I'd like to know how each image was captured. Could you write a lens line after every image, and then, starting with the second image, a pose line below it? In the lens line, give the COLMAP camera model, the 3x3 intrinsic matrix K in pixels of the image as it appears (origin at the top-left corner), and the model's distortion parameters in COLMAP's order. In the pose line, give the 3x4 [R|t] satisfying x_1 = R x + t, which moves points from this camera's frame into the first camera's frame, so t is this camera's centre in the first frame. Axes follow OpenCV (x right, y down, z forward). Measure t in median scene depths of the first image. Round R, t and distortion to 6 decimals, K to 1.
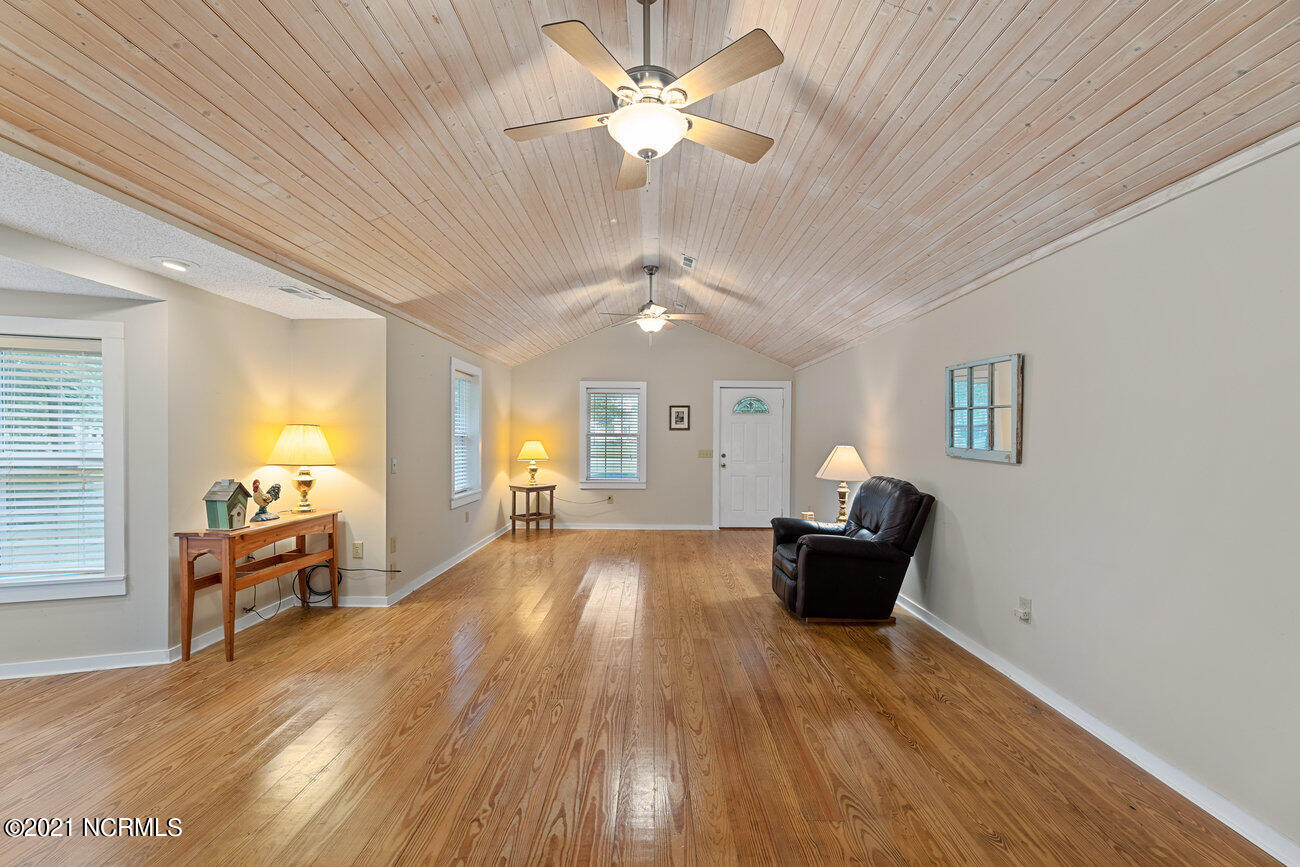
lens RADIAL K [[541.2, 0, 643.6], [0, 541.2, 441.3], [0, 0, 1]] dist [0.002492, -0.000122]
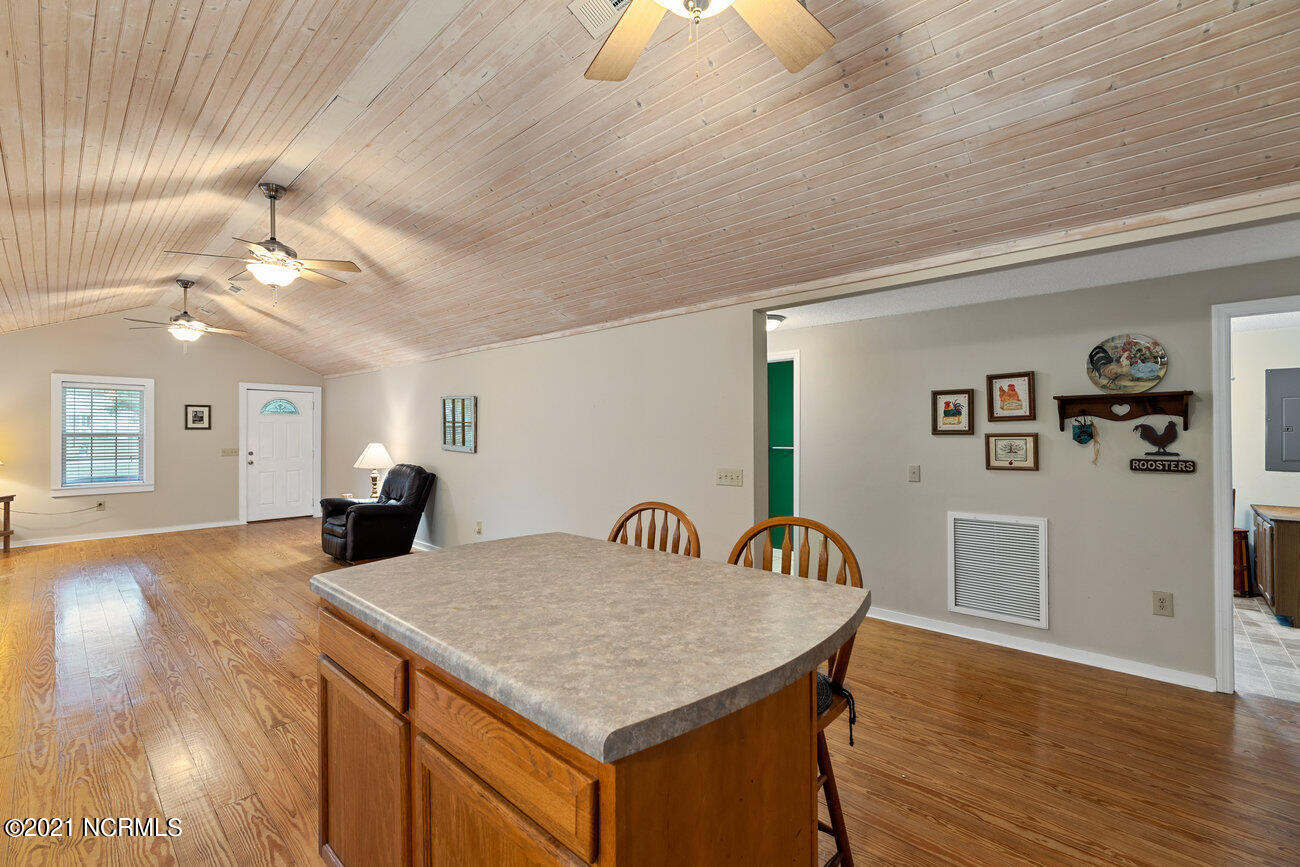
lens RADIAL K [[541.2, 0, 643.6], [0, 541.2, 441.3], [0, 0, 1]] dist [0.002492, -0.000122]
pose [[0.664289, -0.017131, 0.747279, -0.210370], [0.005975, 0.999827, 0.017609, -0.017943], [-0.747452, -0.007232, 0.664277, -0.437583]]
